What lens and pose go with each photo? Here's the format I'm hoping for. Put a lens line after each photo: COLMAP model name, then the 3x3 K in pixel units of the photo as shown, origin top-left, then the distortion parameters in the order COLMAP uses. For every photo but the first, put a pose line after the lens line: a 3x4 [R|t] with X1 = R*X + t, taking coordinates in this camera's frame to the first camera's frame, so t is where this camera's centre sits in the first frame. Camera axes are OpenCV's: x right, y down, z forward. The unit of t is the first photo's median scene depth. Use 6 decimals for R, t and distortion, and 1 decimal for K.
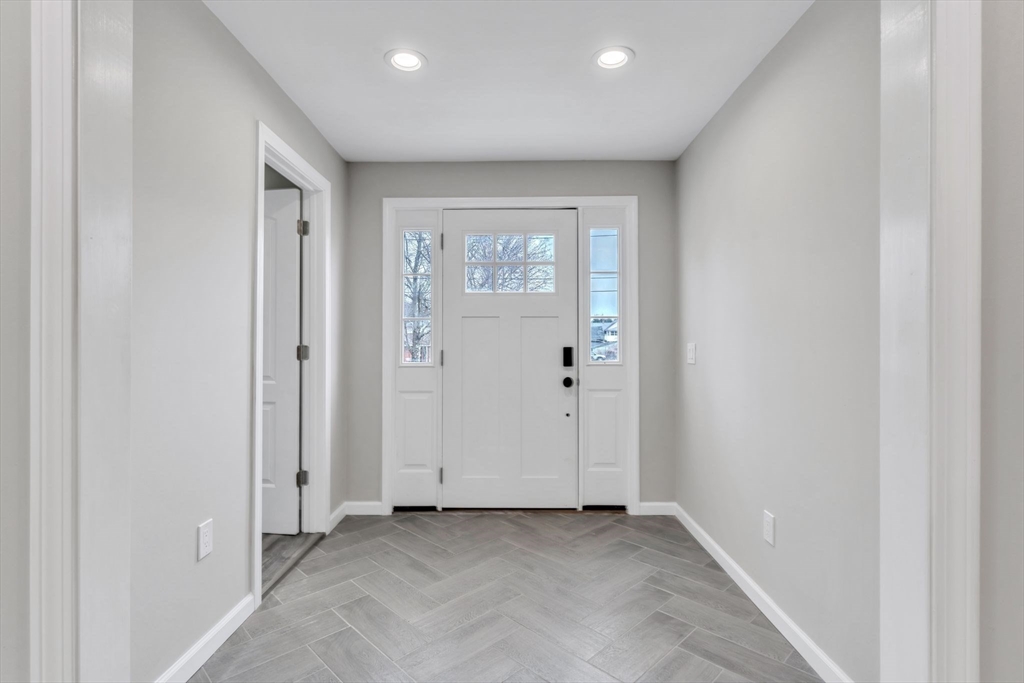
lens RADIAL K [[486.8, 0, 512.0], [0, 486.8, 339.6], [0, 0, 1]] dist [0.002970, -0.001362]
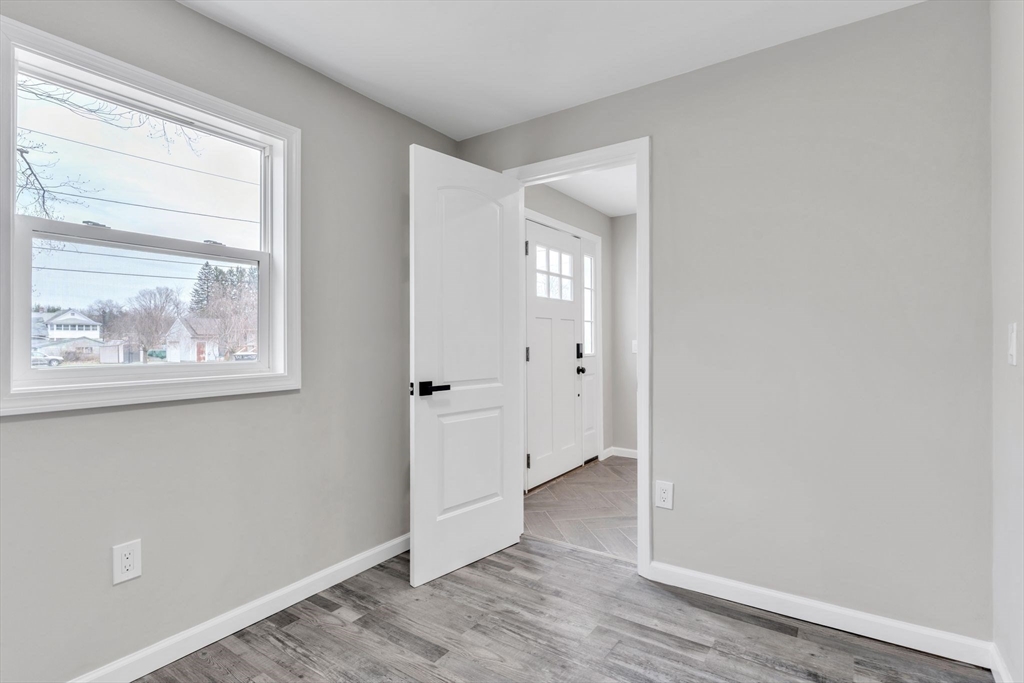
lens RADIAL K [[486.8, 0, 515.6], [0, 486.8, 340.8], [0, 0, 1]] dist [0.002970, -0.001362]
pose [[0.564485, -0.003609, 0.825435, -1.064312], [-0.003678, 0.999970, 0.006887, -0.000213], [-0.825435, -0.006923, 0.564455, 0.403490]]
